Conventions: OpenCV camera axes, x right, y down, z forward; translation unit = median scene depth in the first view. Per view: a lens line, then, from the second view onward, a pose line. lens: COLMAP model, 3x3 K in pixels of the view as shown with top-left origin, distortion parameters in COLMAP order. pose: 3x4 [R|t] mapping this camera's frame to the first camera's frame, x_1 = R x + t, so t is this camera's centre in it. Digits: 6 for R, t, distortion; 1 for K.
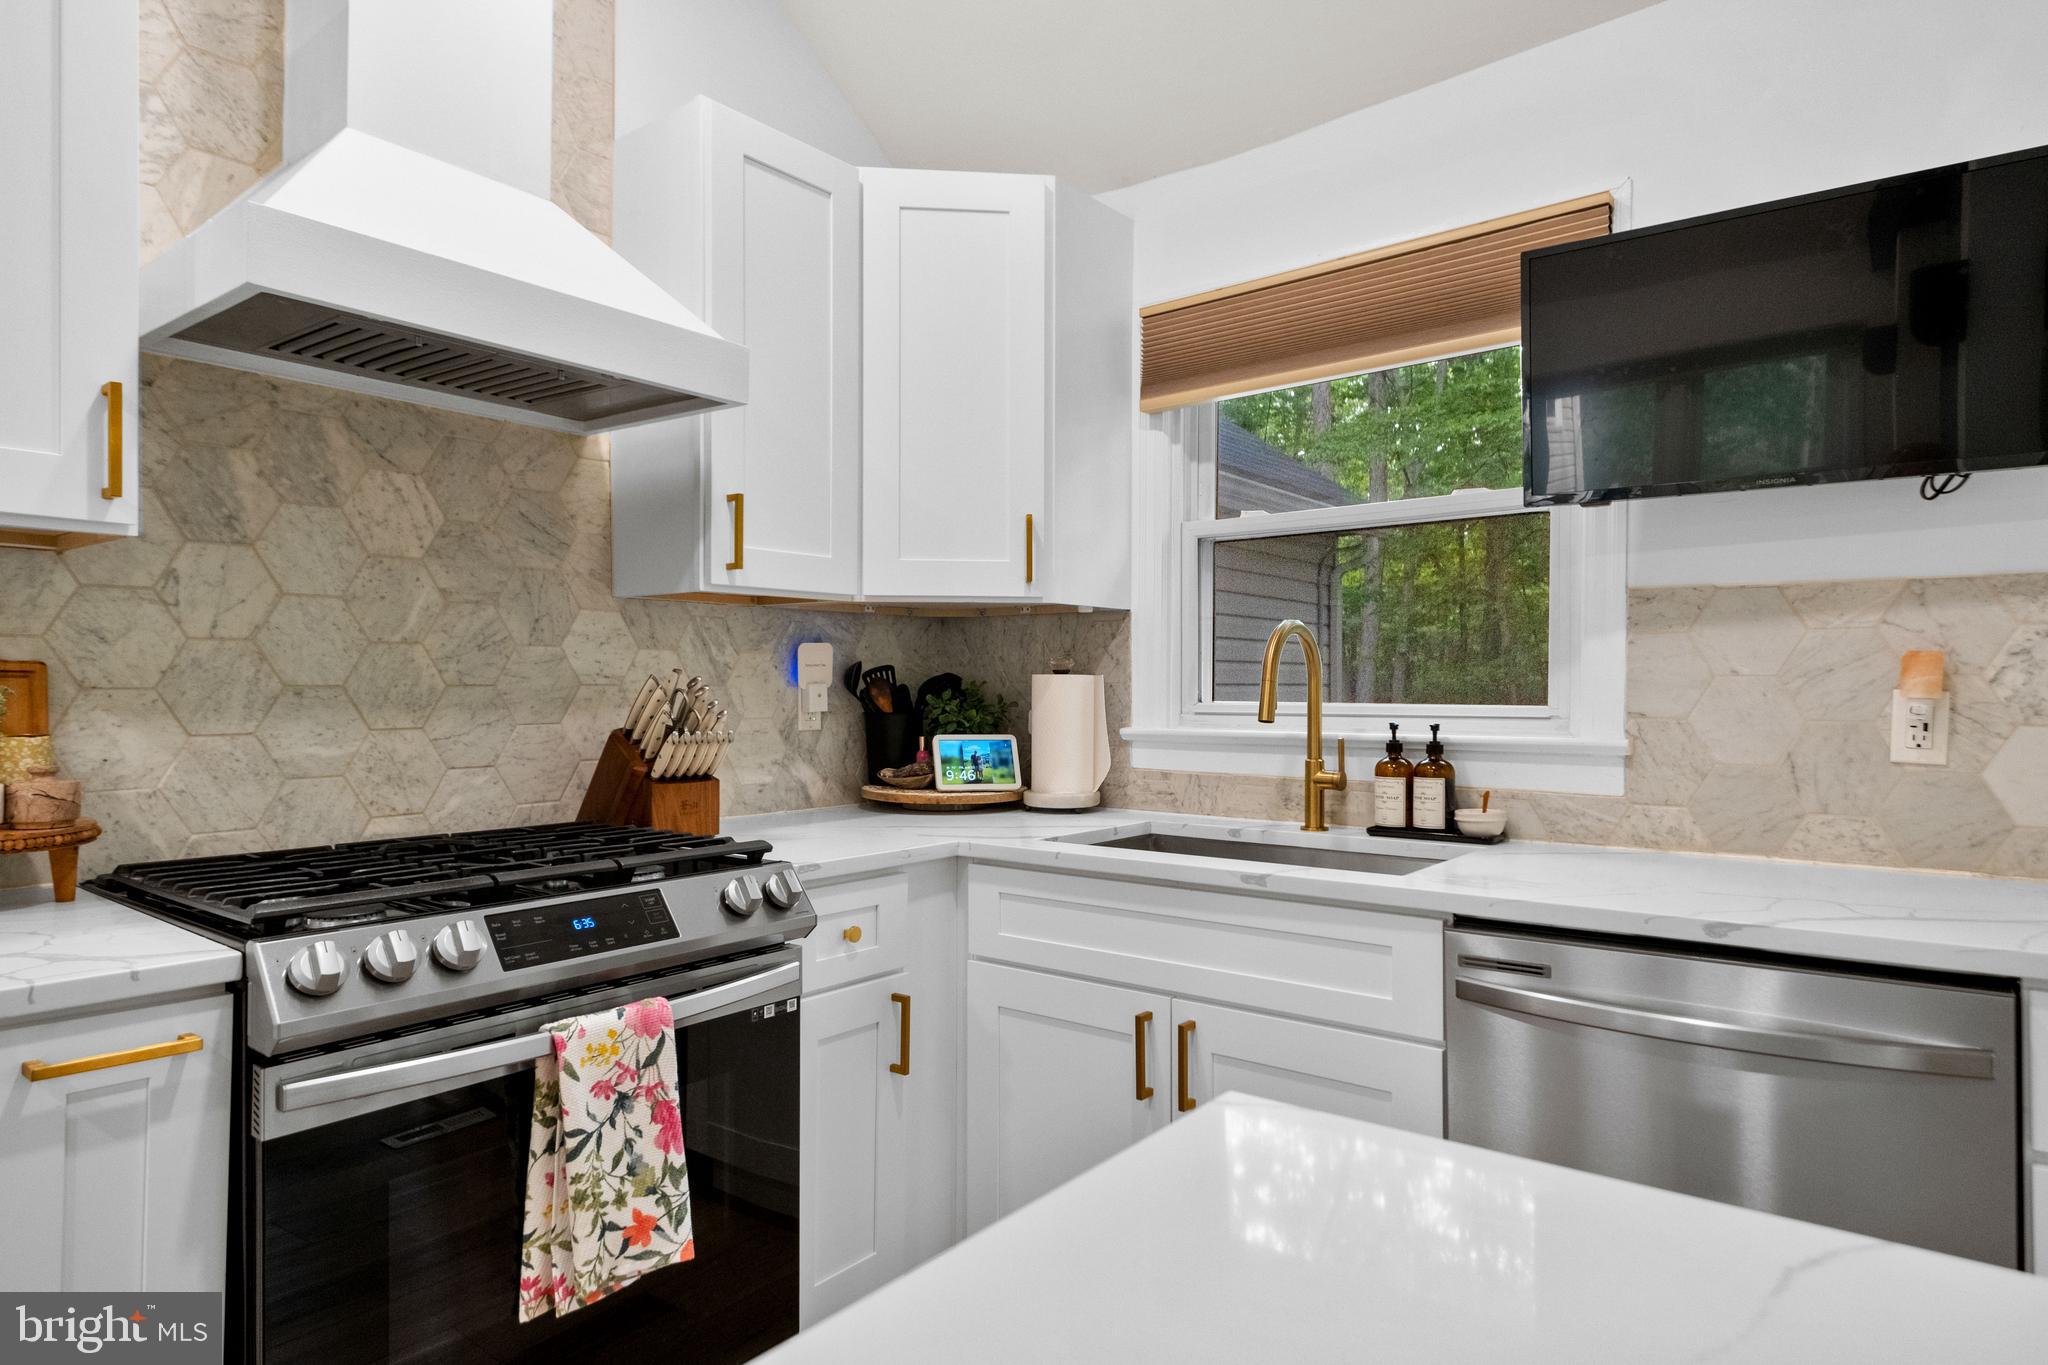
lens RADIAL K [[1167.3, 0, 1019.5], [0, 1167.3, 688.4], [0, 0, 1]] dist [0.009350, 0.001788]
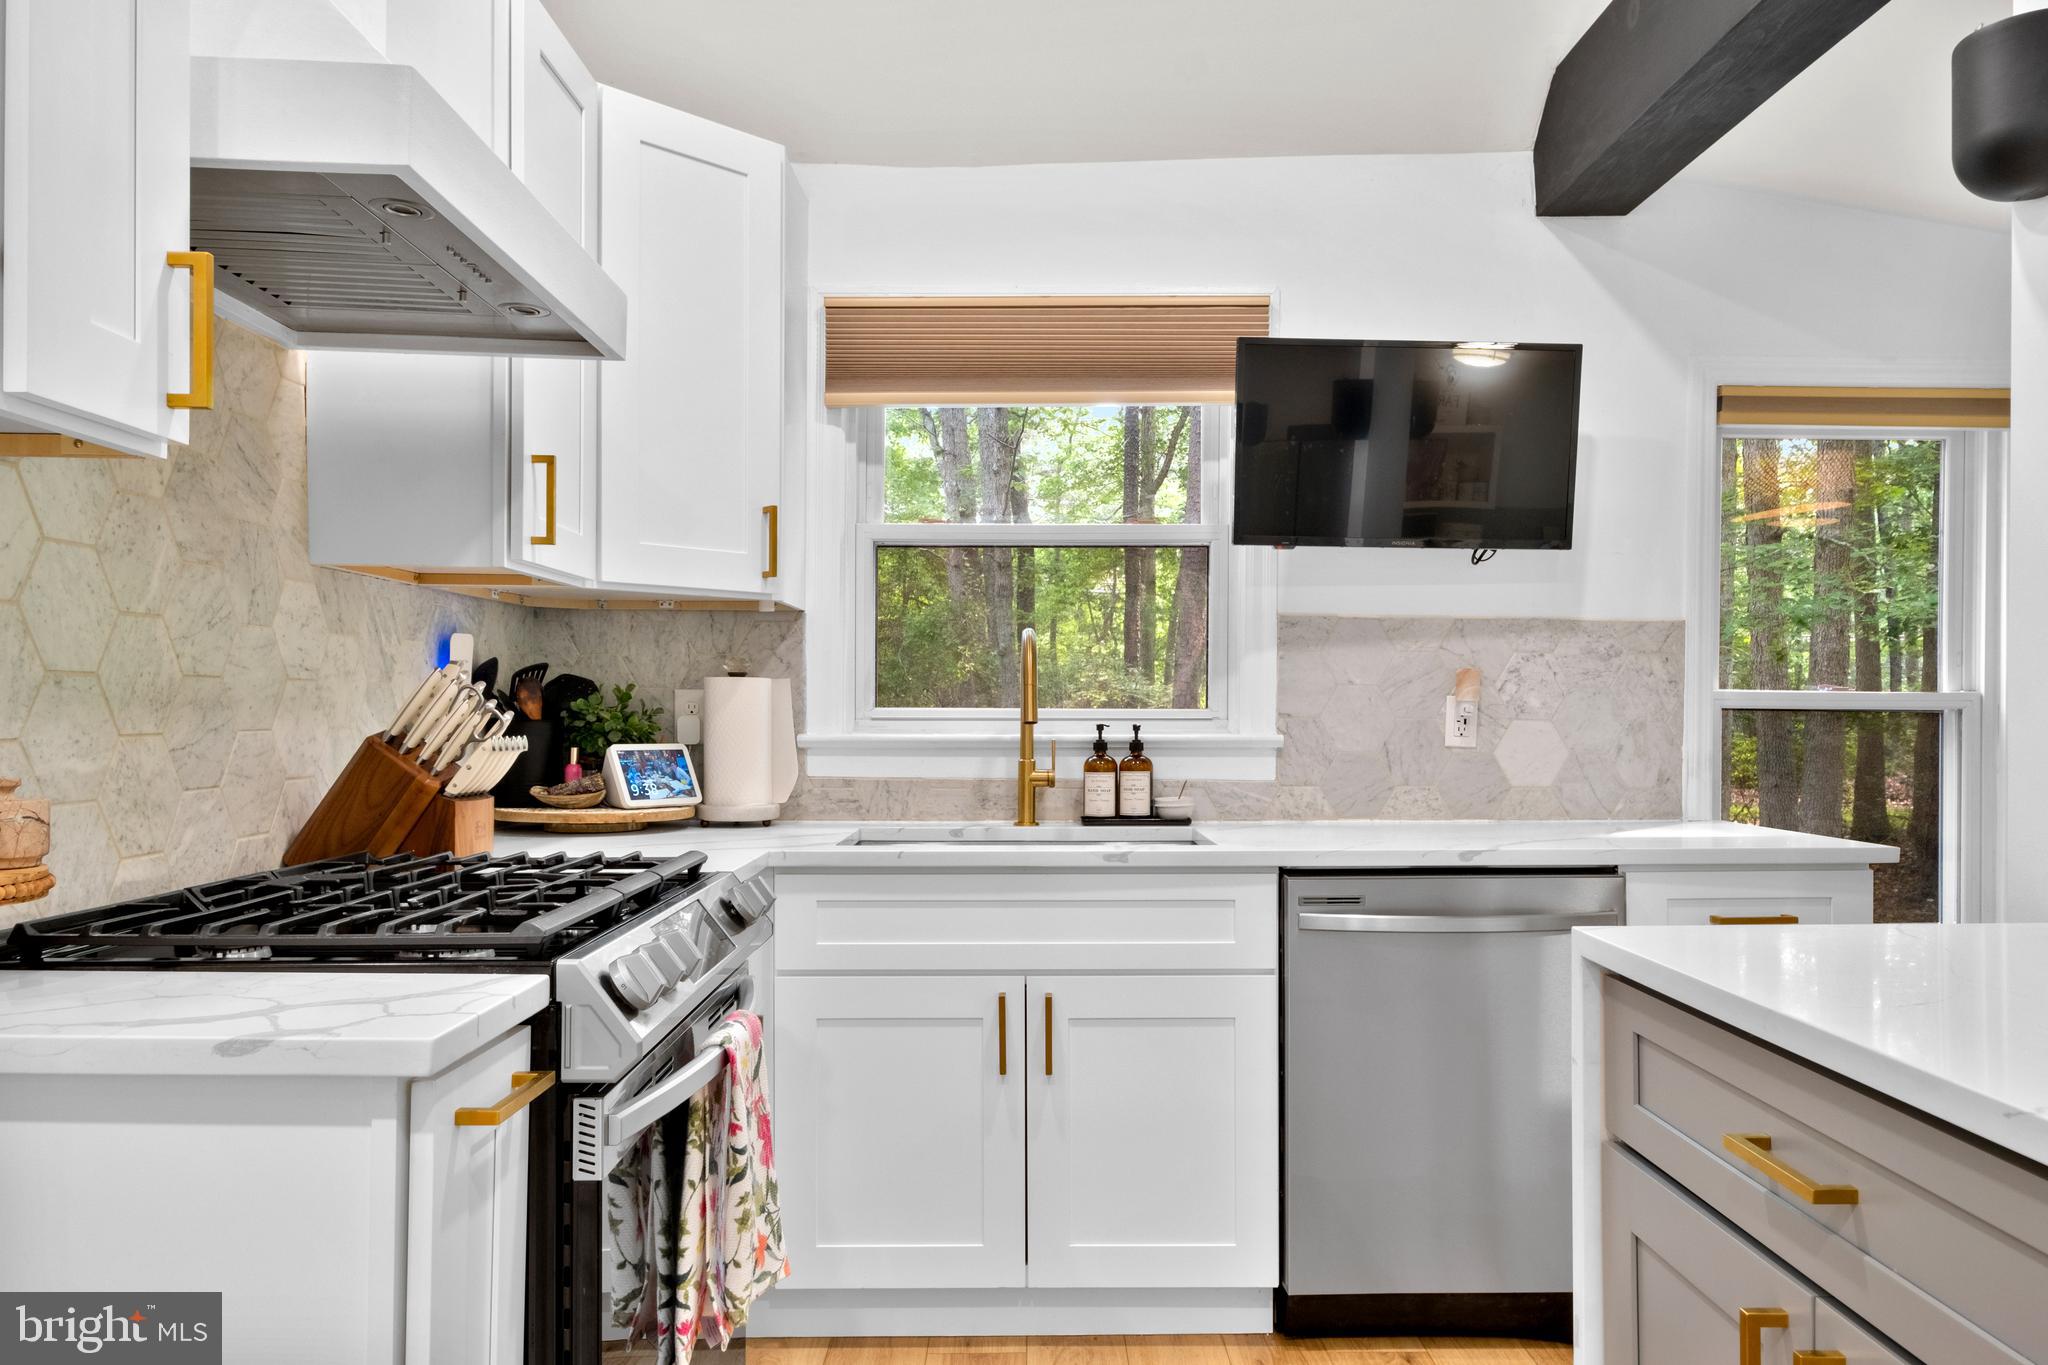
lens RADIAL K [[1418.6, 0, 1036.1], [0, 1418.6, 723.5], [0, 0, 1]] dist [0.005237, -0.000483]
pose [[0.776760, -0.003673, 0.629786, -0.644743], [-0.002238, 0.999961, 0.008592, 0.018757], [-0.629792, -0.008083, 0.776721, -0.021789]]
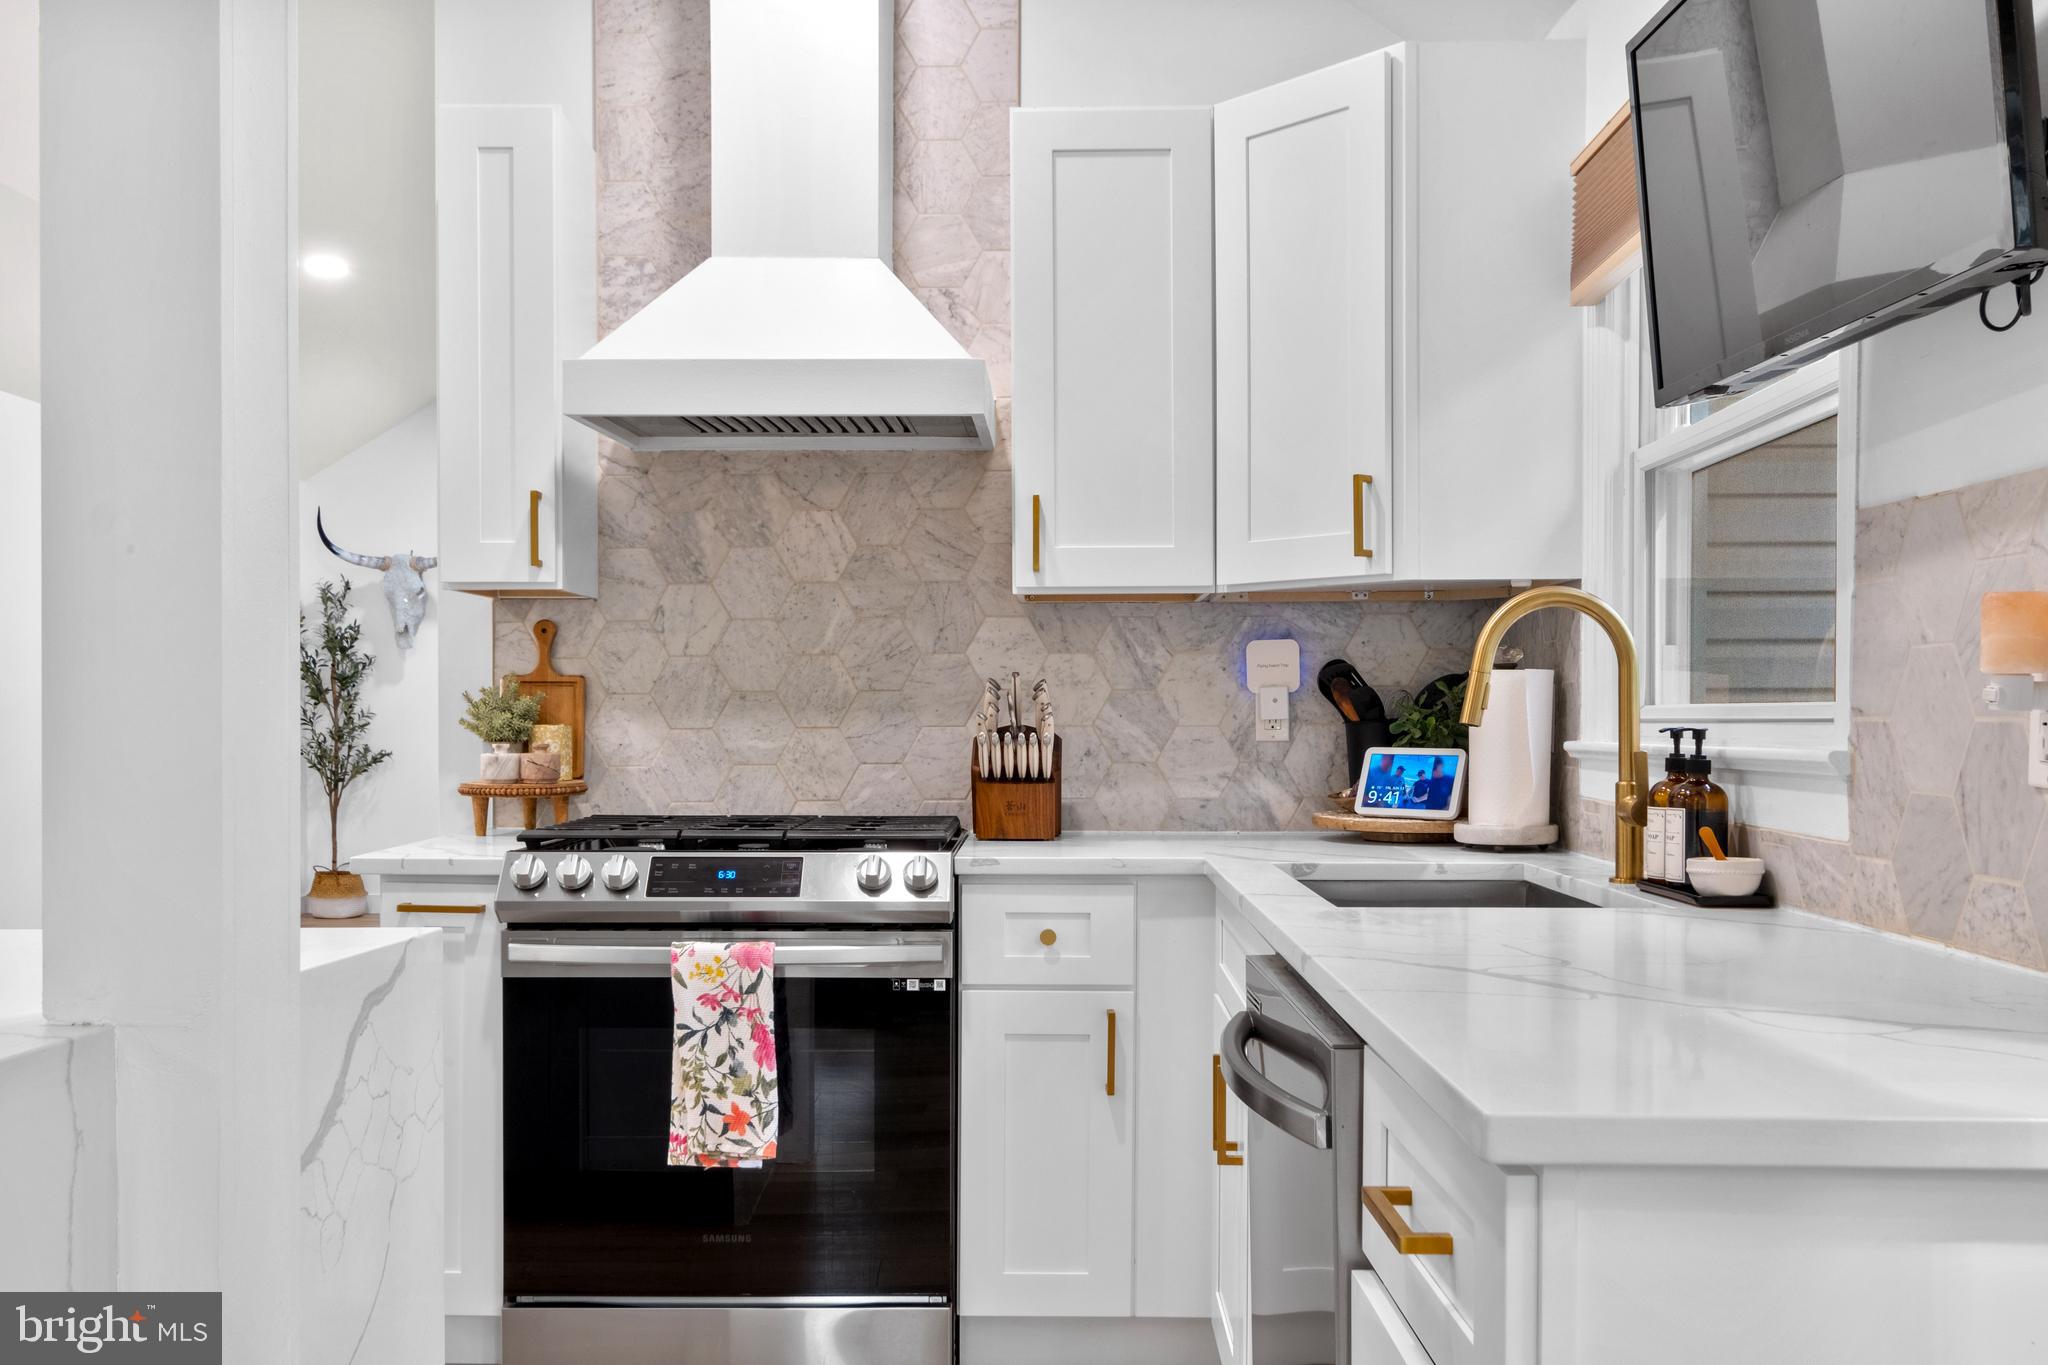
lens RADIAL K [[1785.4, 0, 1012.9], [0, 1785.4, 730.2], [0, 0, 1]] dist [-0.003646, 0.026939]
pose [[0.606257, 0.004329, -0.795257, 1.008894], [0.001180, 0.999979, 0.006343, 0.025710], [0.795268, -0.004784, 0.606240, 0.061063]]
